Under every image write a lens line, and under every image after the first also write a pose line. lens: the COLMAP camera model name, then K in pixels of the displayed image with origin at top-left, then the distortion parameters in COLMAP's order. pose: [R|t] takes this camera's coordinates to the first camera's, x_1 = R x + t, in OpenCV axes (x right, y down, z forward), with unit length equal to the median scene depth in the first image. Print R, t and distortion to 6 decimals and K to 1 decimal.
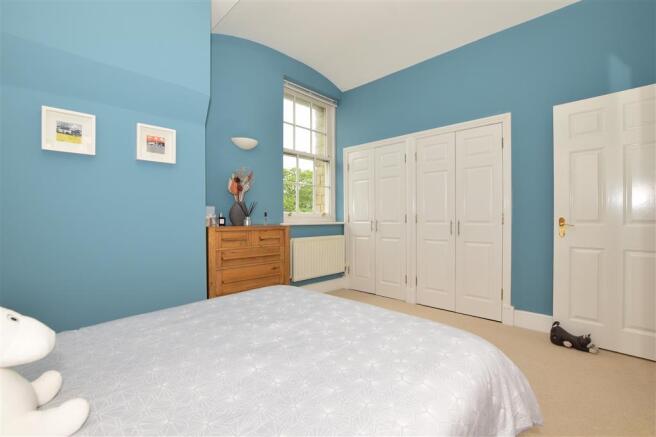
lens RADIAL K [[296.0, 0, 328.0], [0, 296.0, 218.5], [0, 0, 1]] dist [-0.002244, -0.000688]
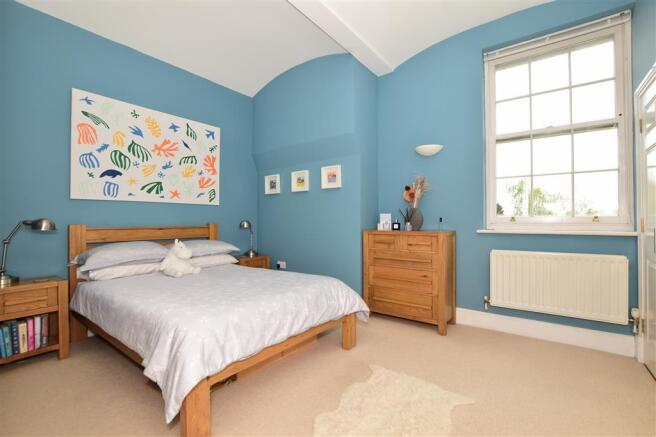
lens RADIAL K [[296.0, 0, 328.0], [0, 296.0, 218.5], [0, 0, 1]] dist [-0.002244, -0.000688]
pose [[0.130859, -0.009471, -0.991356, 0.750445], [-0.000783, 0.999953, -0.009657, -0.009362], [0.991401, 0.002040, 0.130846, 0.583190]]
